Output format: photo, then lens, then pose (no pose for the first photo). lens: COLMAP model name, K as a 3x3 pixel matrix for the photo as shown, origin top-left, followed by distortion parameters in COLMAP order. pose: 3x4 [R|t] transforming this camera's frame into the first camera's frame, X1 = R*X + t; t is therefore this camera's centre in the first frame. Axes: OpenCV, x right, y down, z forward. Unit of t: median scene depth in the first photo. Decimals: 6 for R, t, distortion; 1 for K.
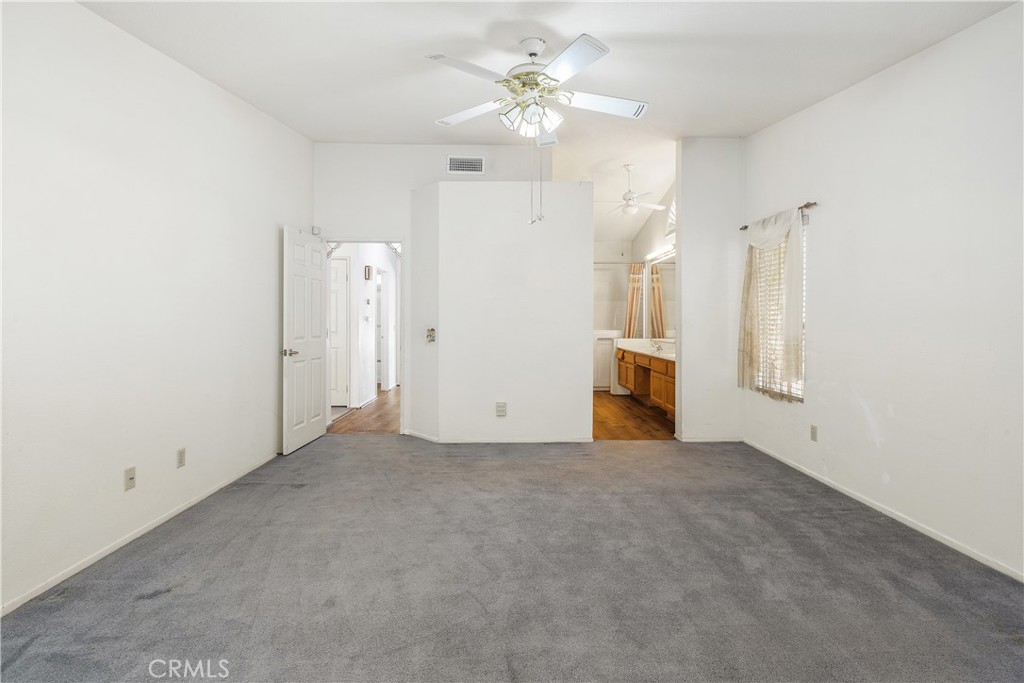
lens RADIAL K [[468.4, 0, 509.2], [0, 468.4, 323.8], [0, 0, 1]] dist [0.001194, -0.000380]
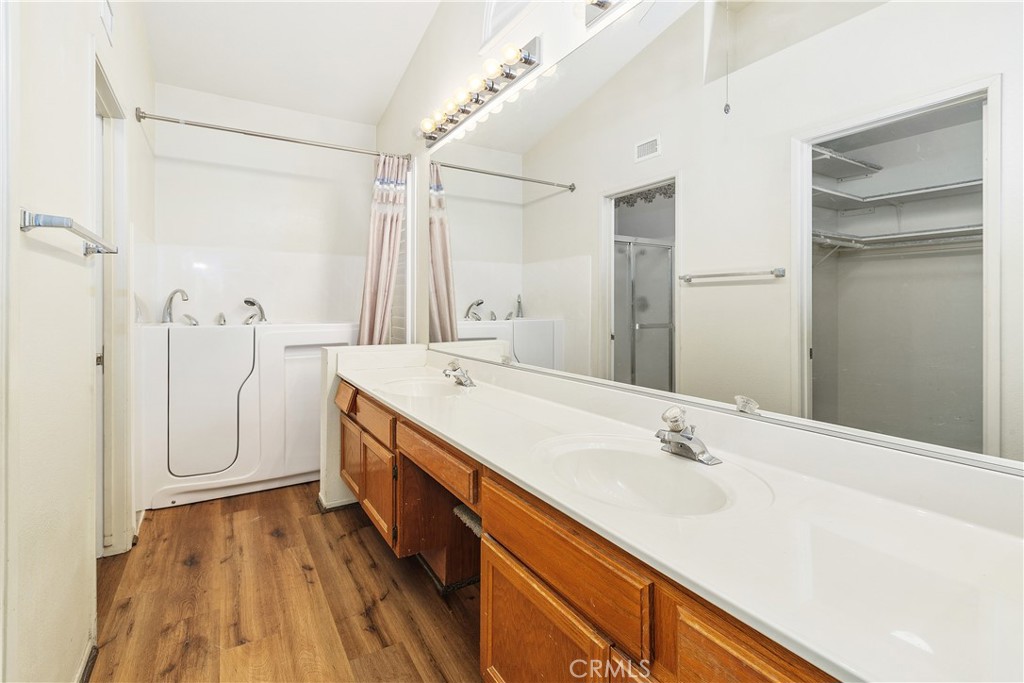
lens RADIAL K [[468.4, 0, 509.2], [0, 468.4, 323.8], [0, 0, 1]] dist [0.001194, -0.000380]
pose [[0.858079, -0.006478, 0.513477, 0.153784], [-0.010486, 0.999491, 0.030134, 0.001176], [-0.513411, -0.031242, 0.857574, 0.606491]]
